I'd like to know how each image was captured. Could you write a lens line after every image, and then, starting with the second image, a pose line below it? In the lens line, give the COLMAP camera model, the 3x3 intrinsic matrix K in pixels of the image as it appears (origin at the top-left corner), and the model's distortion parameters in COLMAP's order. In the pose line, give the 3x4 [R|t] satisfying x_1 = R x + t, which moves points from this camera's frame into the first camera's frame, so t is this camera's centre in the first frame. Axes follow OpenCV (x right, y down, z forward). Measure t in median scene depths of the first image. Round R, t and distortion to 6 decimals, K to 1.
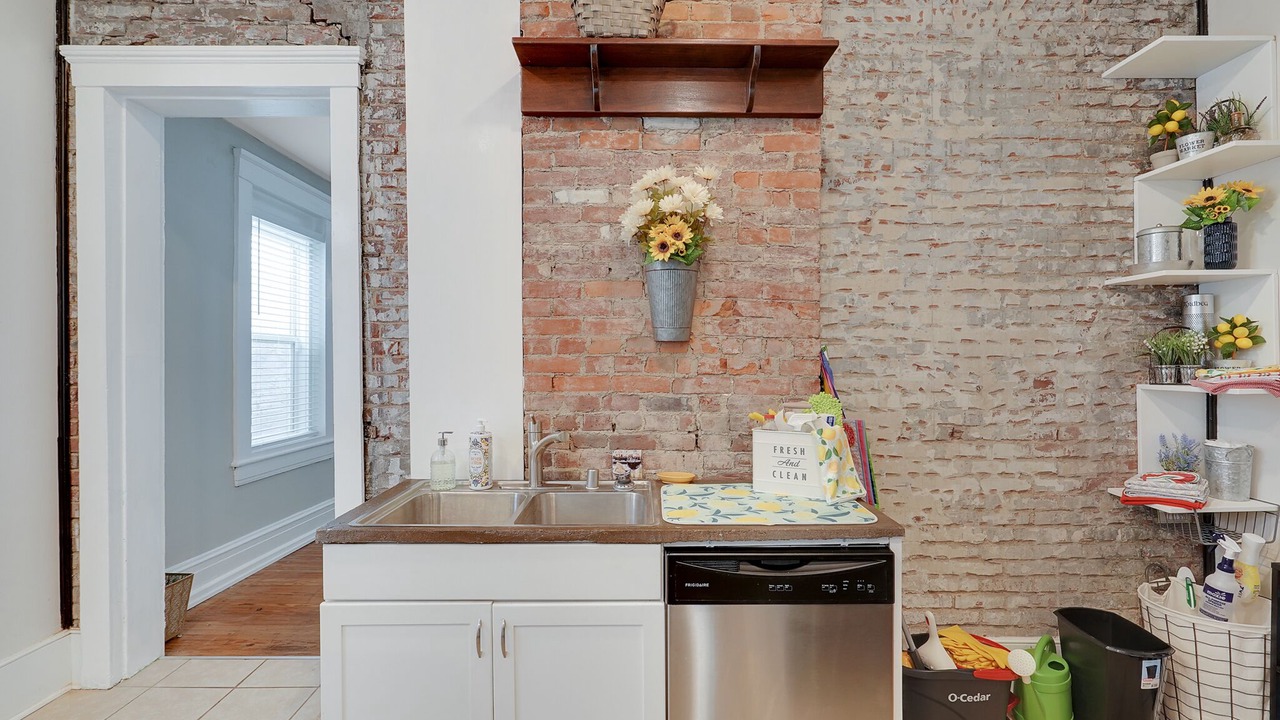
lens RADIAL K [[580.6, 0, 640.0], [0, 580.6, 356.9], [0, 0, 1]] dist [-0.003124, 0.000844]
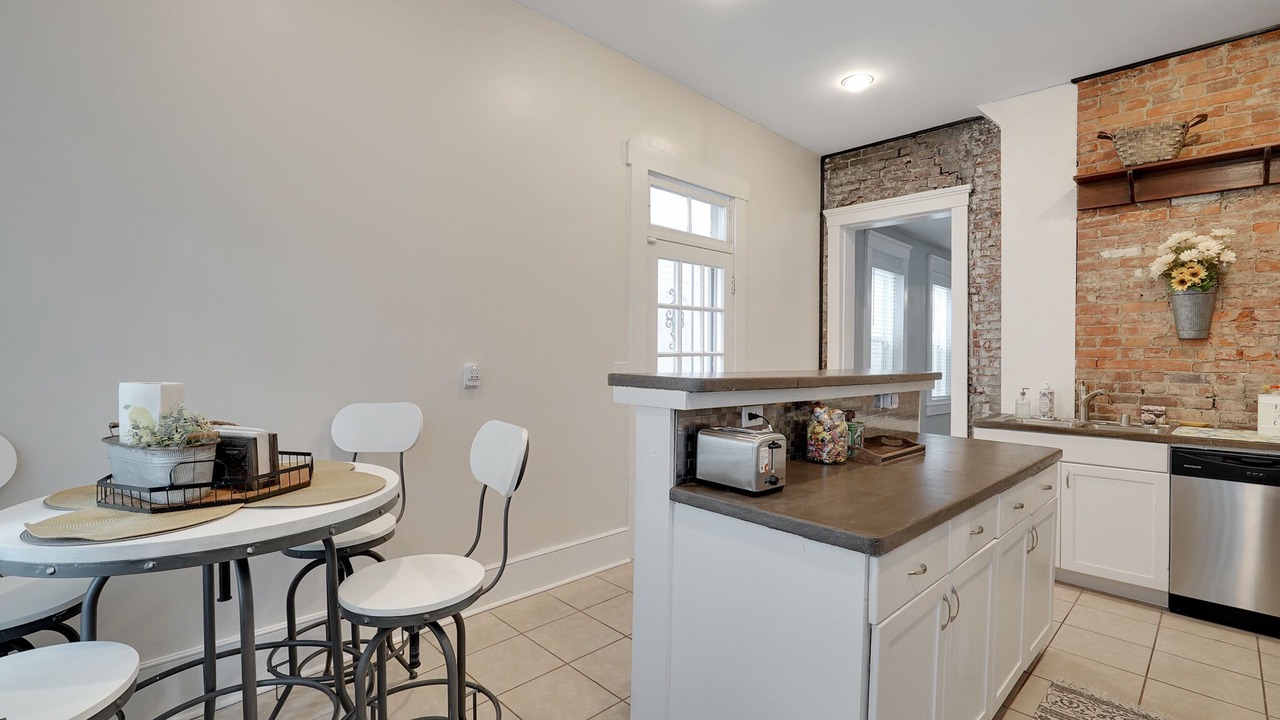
lens RADIAL K [[580.6, 0, 638.9], [0, 580.6, 361.3], [0, 0, 1]] dist [-0.003124, 0.000844]
pose [[0.695145, 0.015130, -0.718710, 0.140325], [-0.007326, 0.999876, 0.013963, 0.023505], [0.718832, -0.004441, 0.695170, -1.161503]]
